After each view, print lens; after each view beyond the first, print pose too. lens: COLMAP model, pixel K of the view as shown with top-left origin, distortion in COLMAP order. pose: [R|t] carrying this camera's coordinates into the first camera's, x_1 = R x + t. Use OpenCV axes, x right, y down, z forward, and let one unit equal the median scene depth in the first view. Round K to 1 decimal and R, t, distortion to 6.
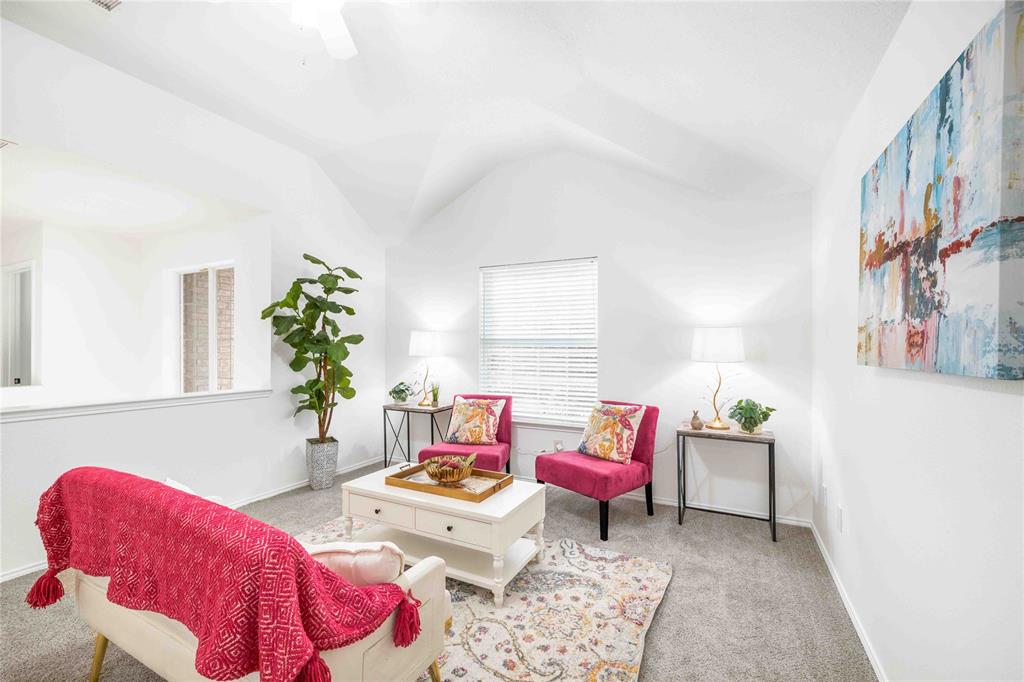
lens RADIAL K [[442.1, 0, 508.8], [0, 442.1, 341.8], [0, 0, 1]] dist [0.002462, 0.000107]
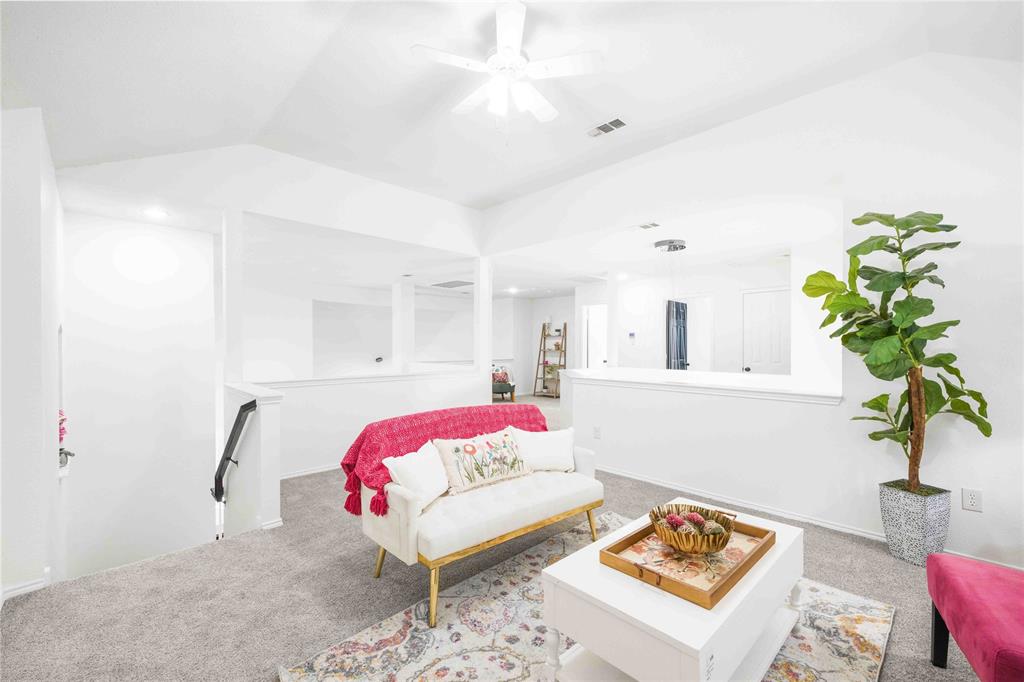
lens RADIAL K [[442.1, 0, 512.0], [0, 442.1, 344.2], [0, 0, 1]] dist [0.002462, 0.000107]
pose [[-0.317543, 0.000584, -0.948244, 0.645638], [0.004984, 0.999987, -0.001054, 0.011879], [0.948231, -0.005061, -0.317542, 1.077620]]
